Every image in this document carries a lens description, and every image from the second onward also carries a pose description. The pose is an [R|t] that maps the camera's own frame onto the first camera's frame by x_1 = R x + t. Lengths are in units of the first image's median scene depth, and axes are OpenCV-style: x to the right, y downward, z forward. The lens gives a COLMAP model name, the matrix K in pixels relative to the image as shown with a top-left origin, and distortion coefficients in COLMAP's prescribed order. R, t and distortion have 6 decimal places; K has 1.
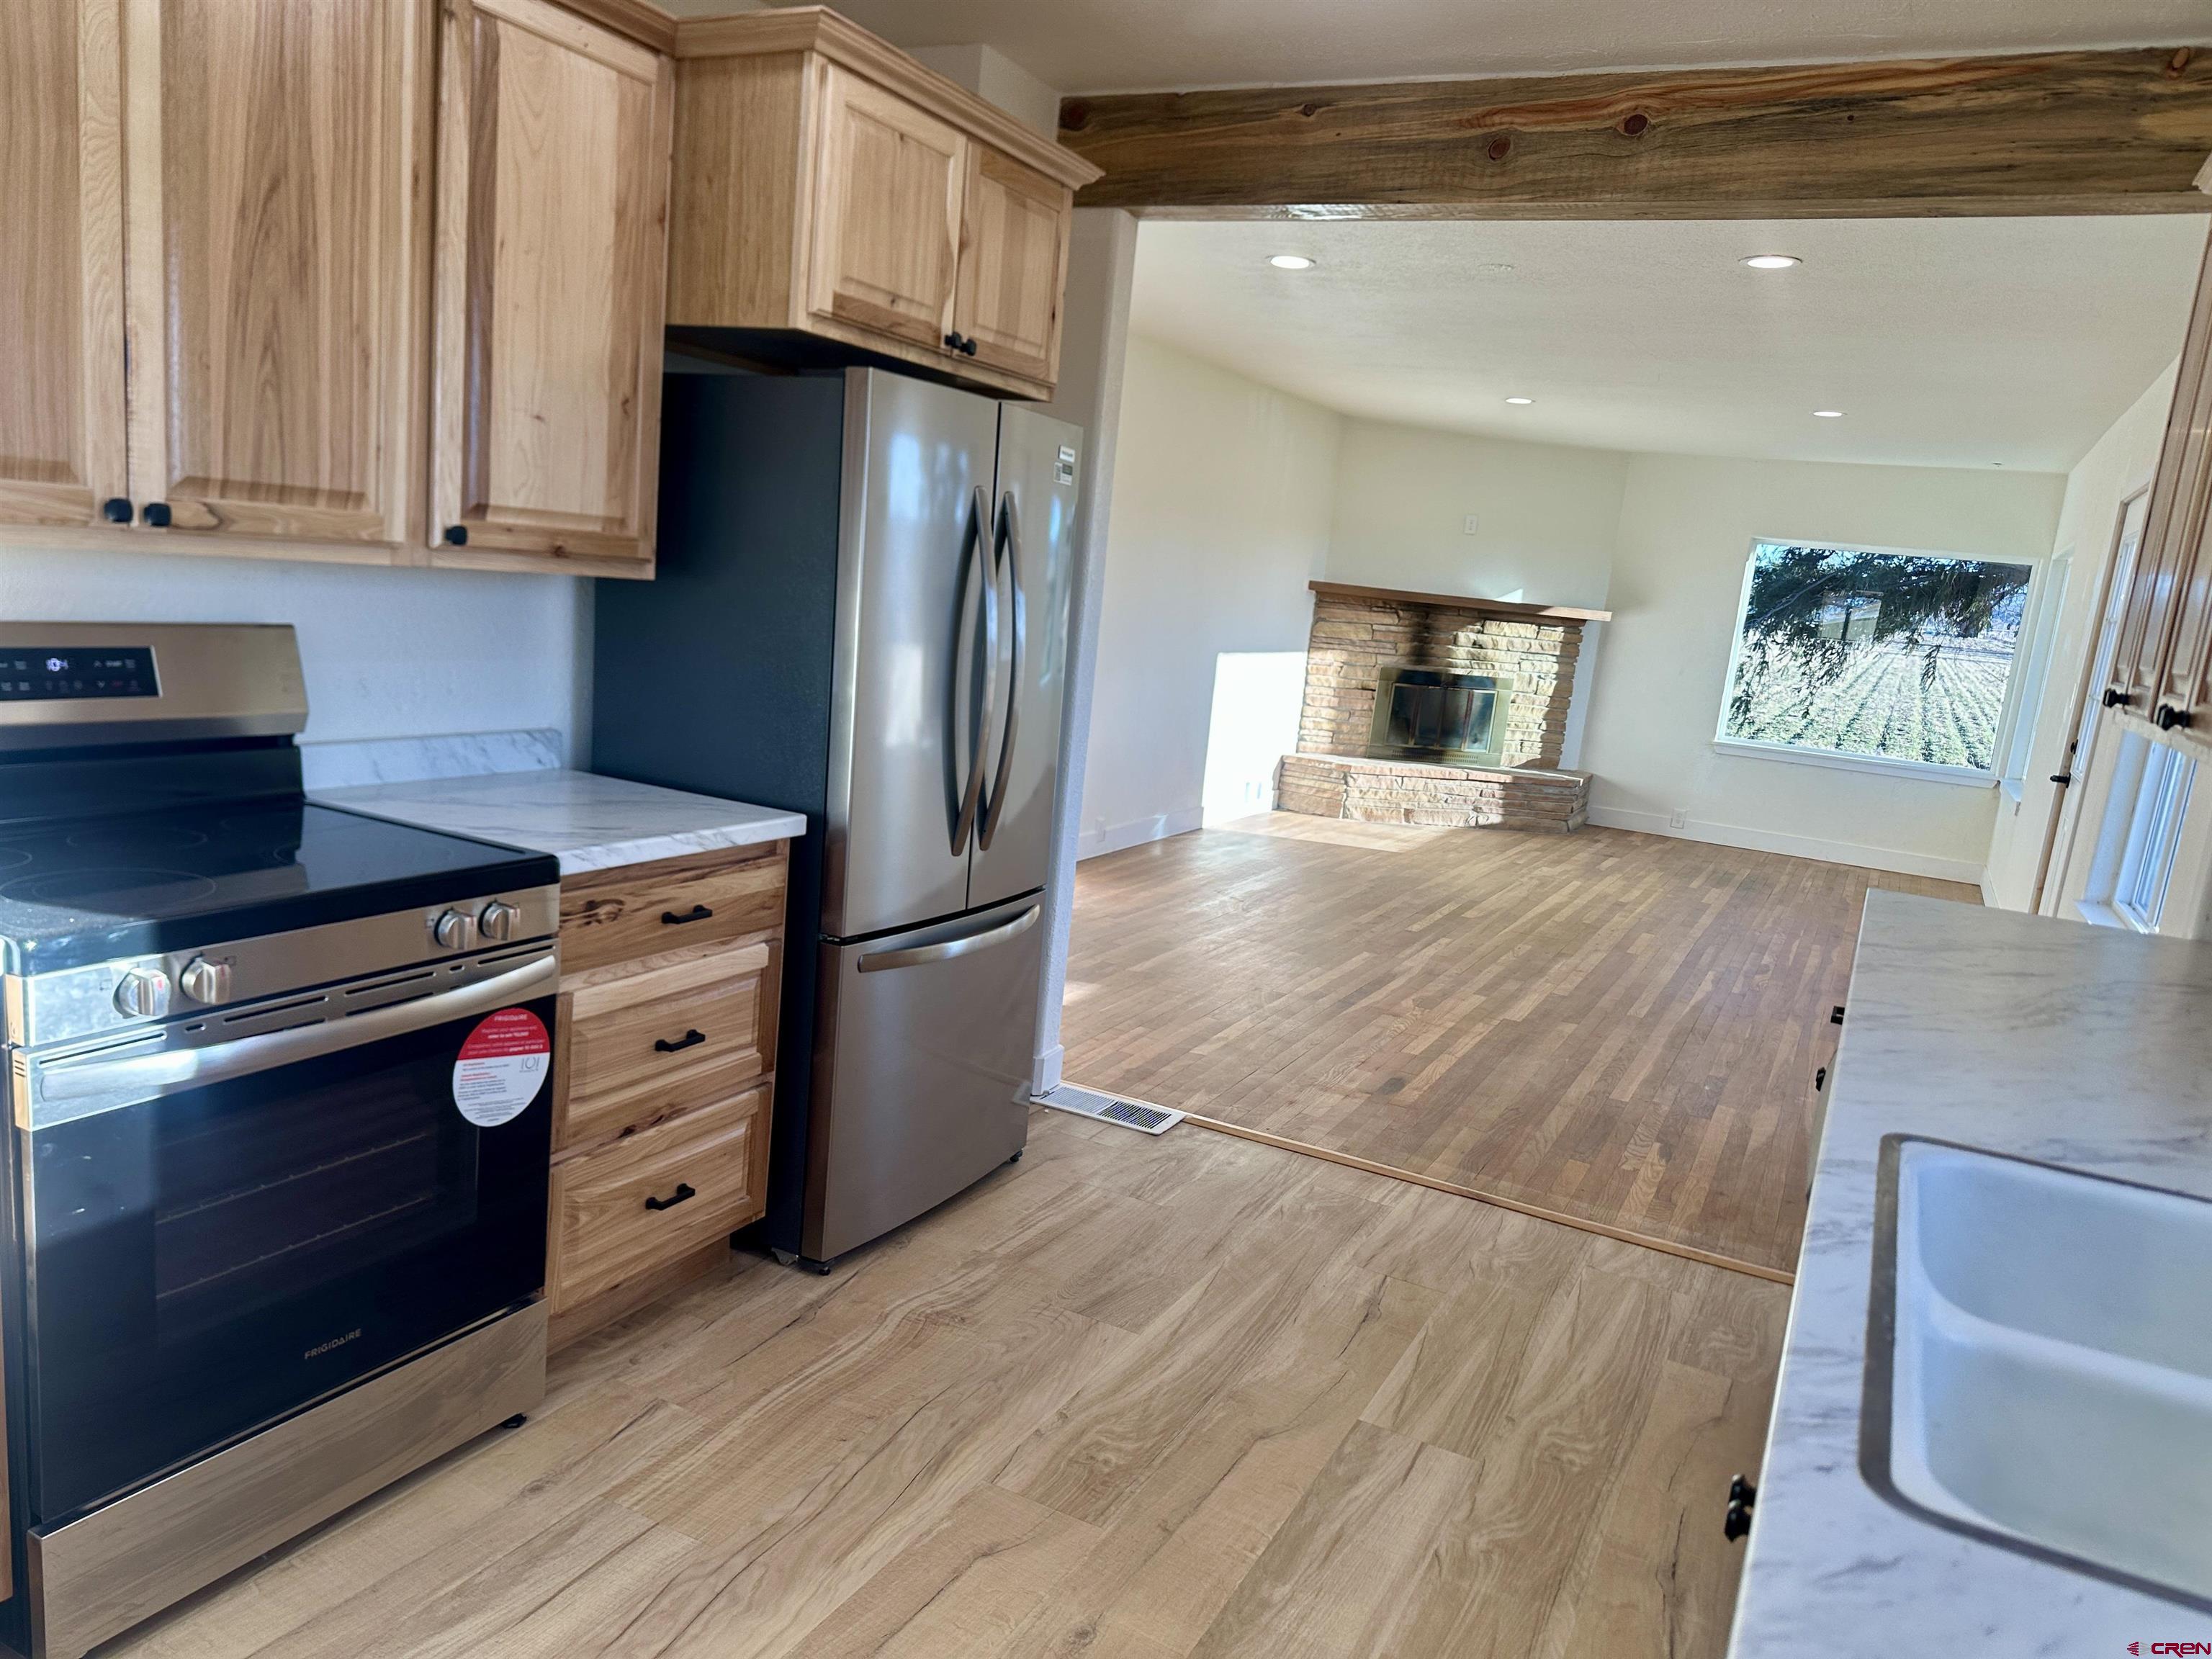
lens RADIAL K [[1553.8, 0, 1099.0], [0, 1553.8, 840.8], [0, 0, 1]] dist [0.131578, -0.194329]
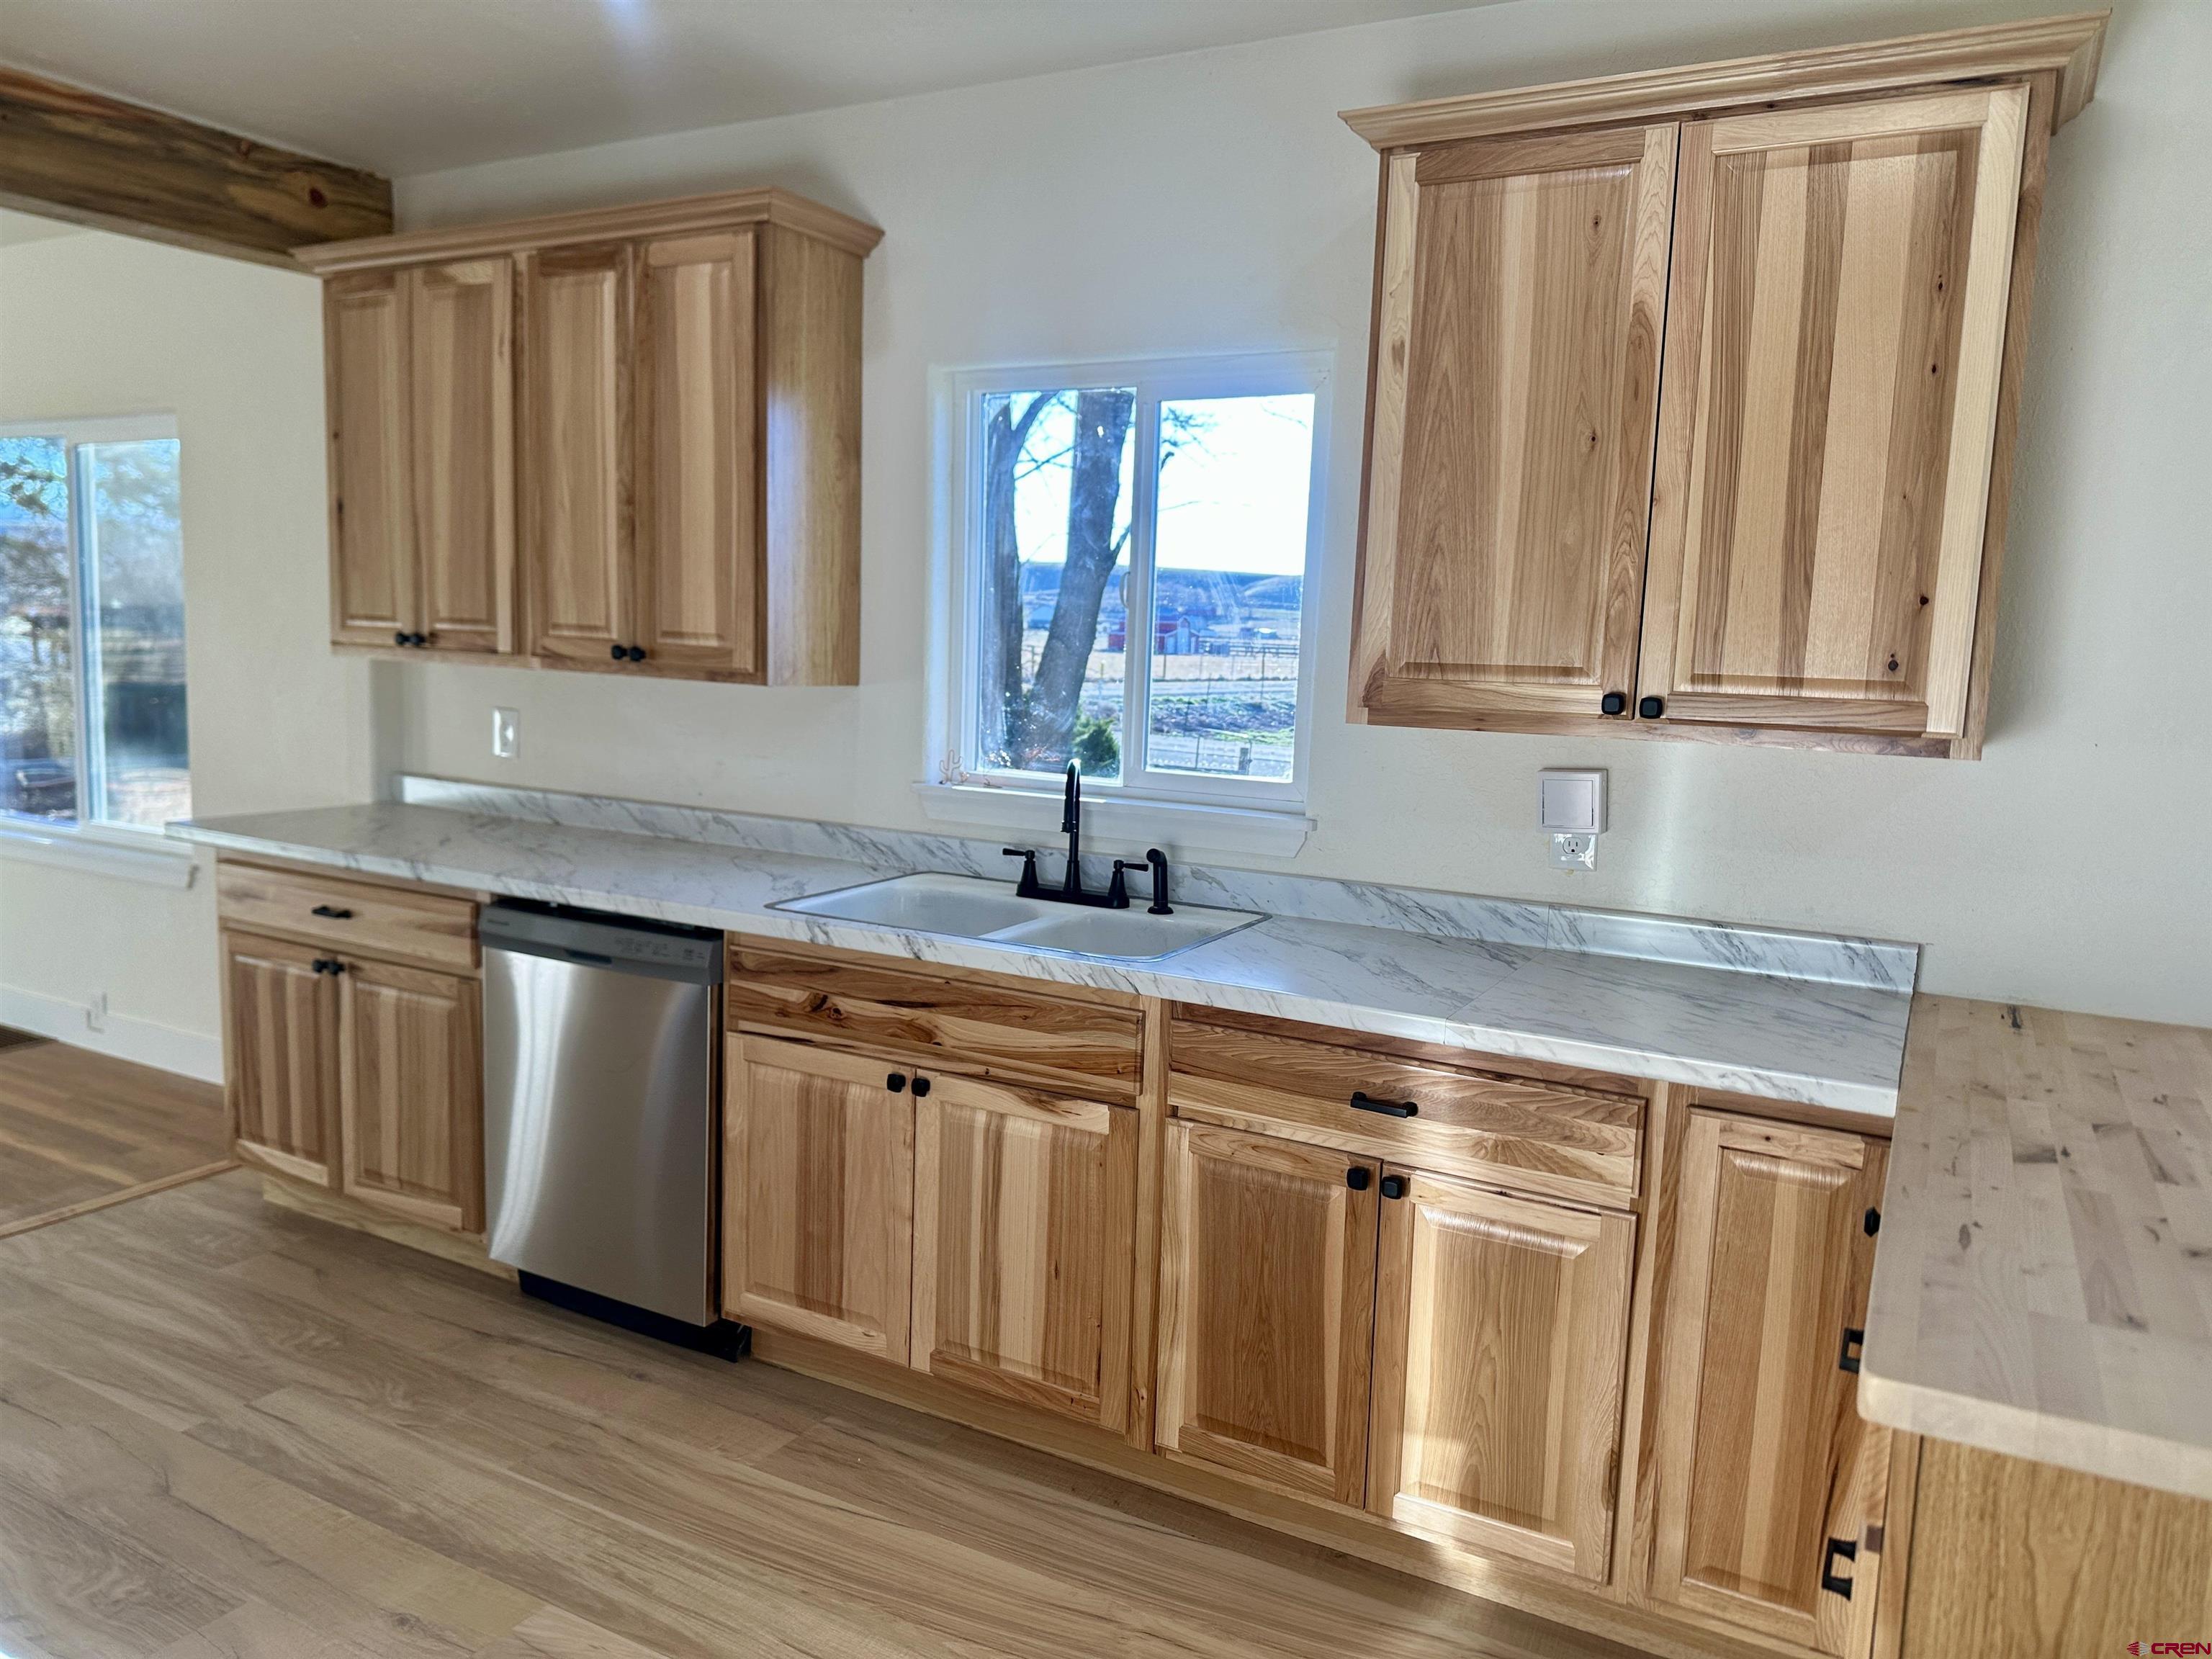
lens RADIAL K [[1553.8, 0, 1099.0], [0, 1553.8, 840.8], [0, 0, 1]] dist [0.131578, -0.194329]
pose [[0.039145, -0.228916, 0.972659, -0.225727], [0.142507, 0.964734, 0.221316, -0.042519], [-0.989019, 0.129947, 0.070386, 0.094497]]
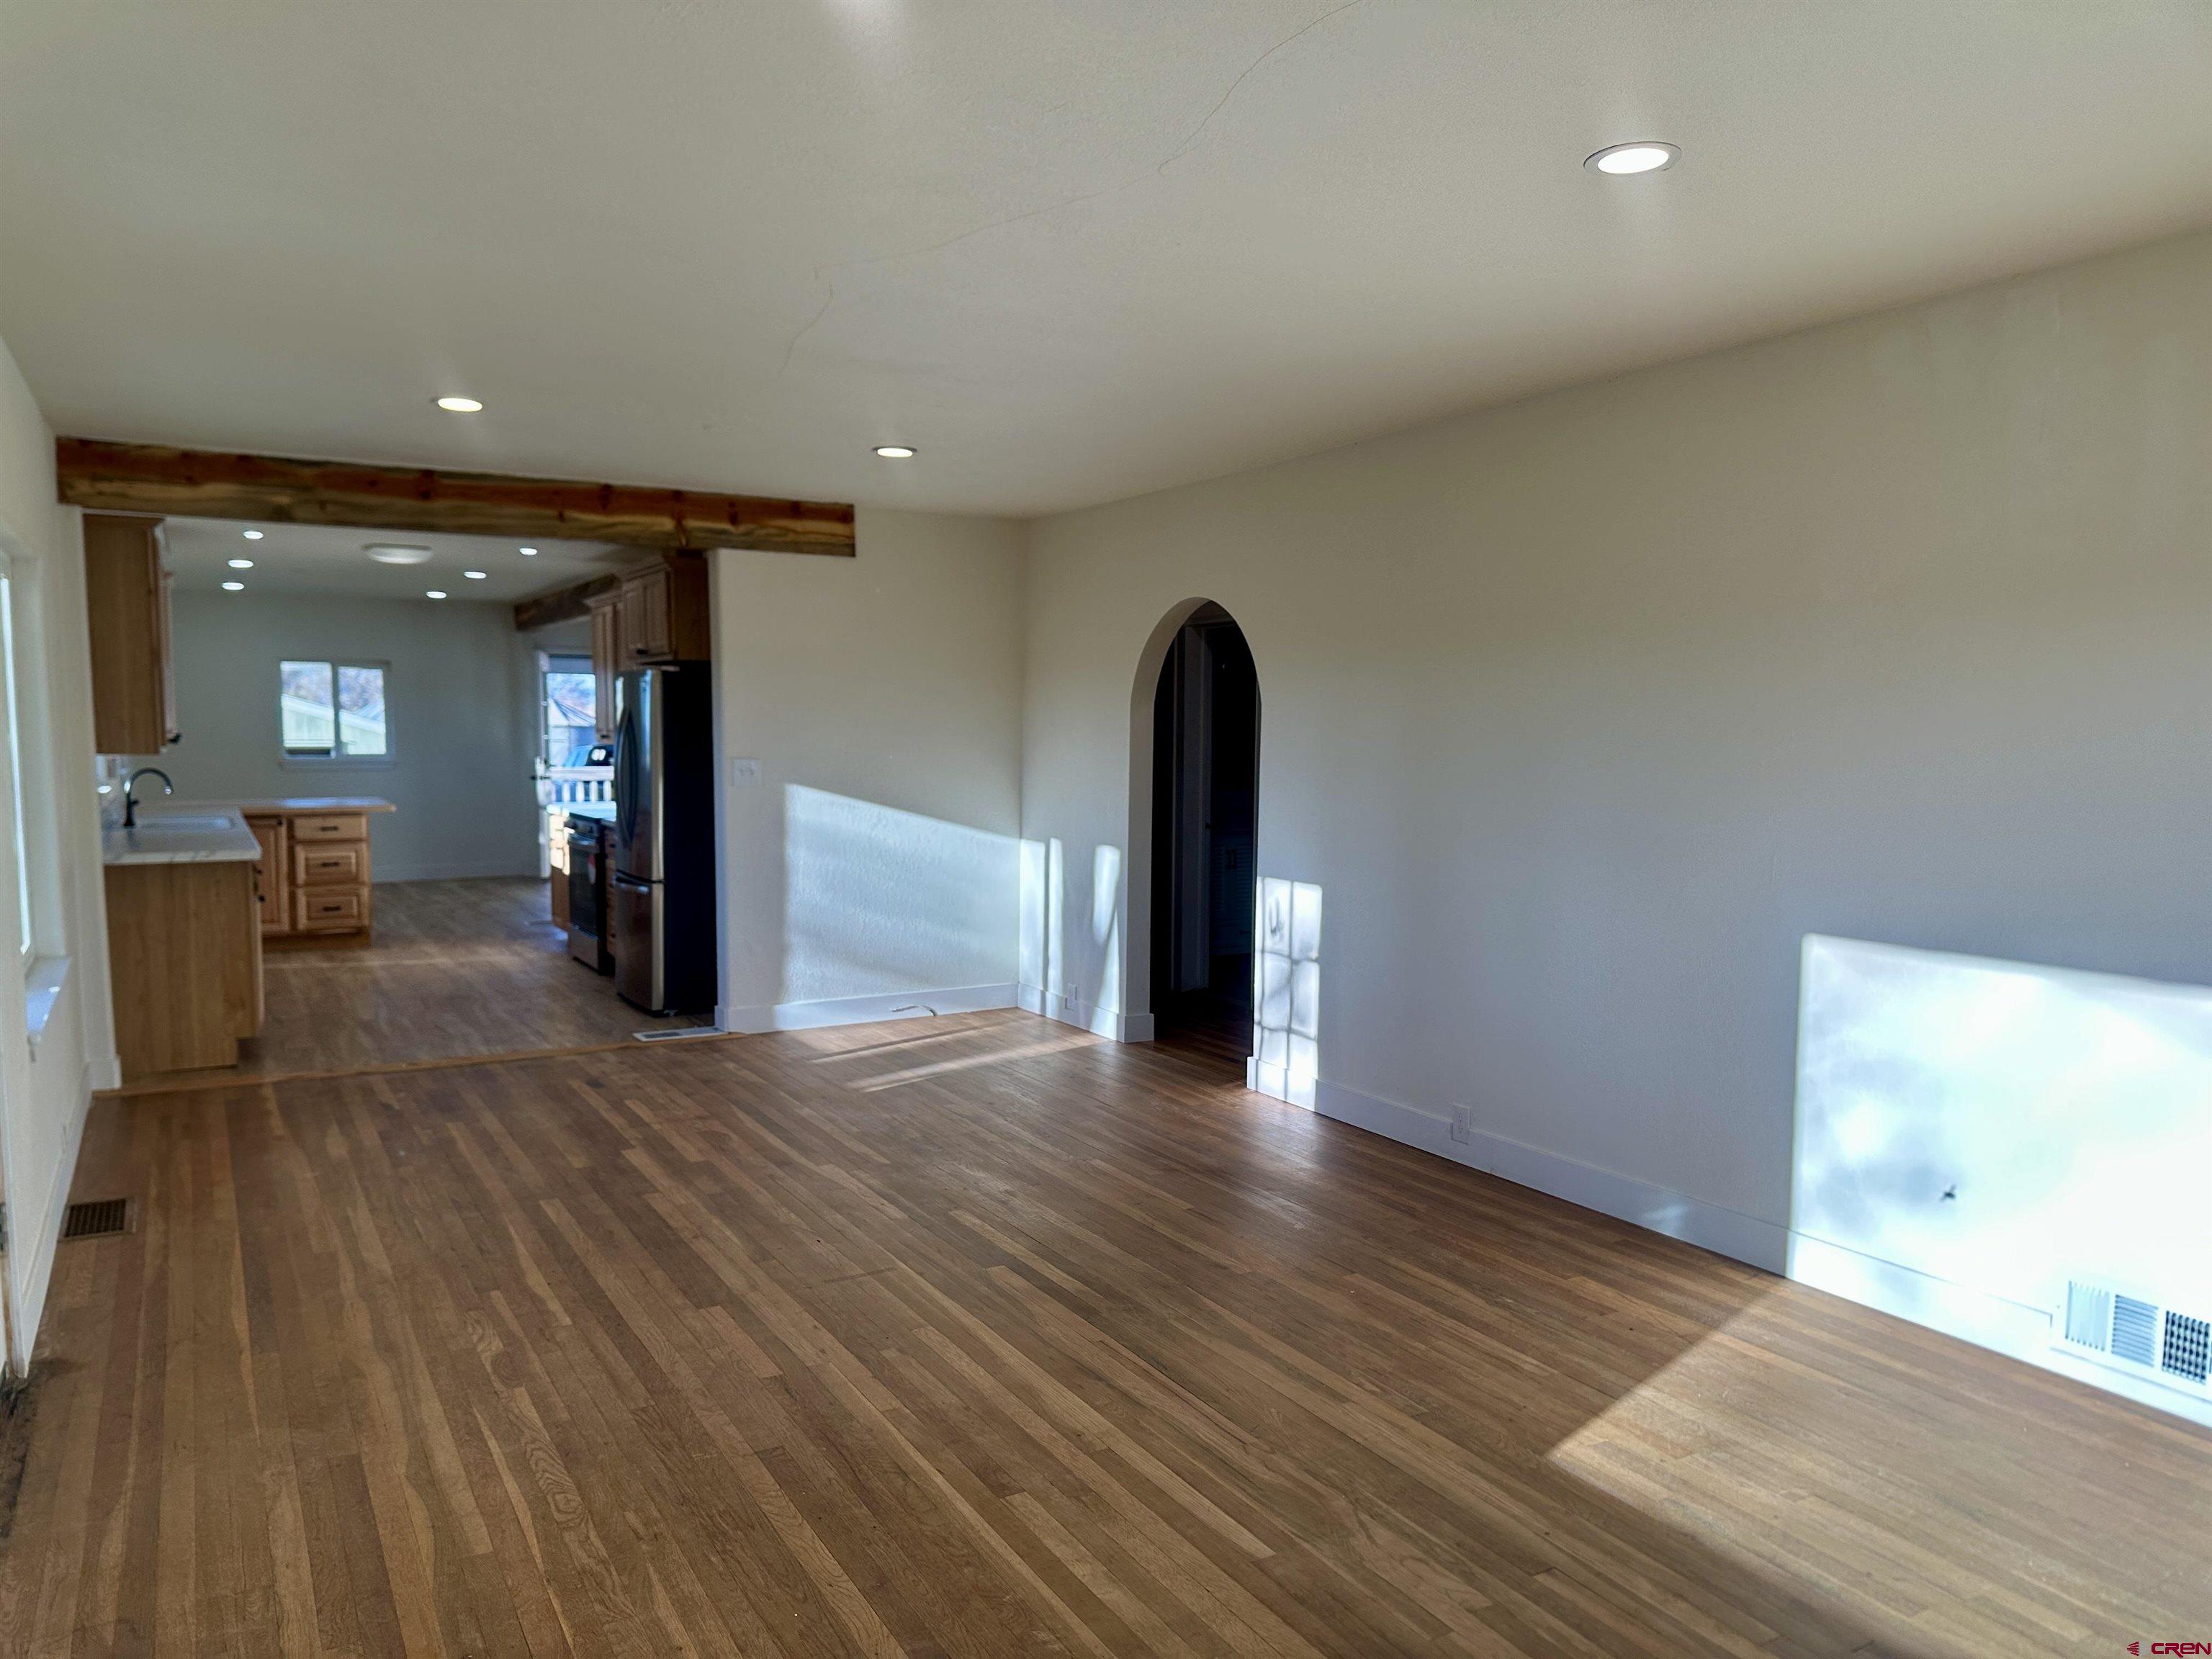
lens RADIAL K [[1561.8, 0, 1103.4], [0, 1561.8, 851.0], [0, 0, 1]] dist [0.074486, -0.089498]
pose [[-0.539716, -0.032113, -0.841235, 0.594605], [-0.202313, 0.974935, 0.092582, -0.138455], [0.817176, 0.220161, -0.532684, 1.096214]]
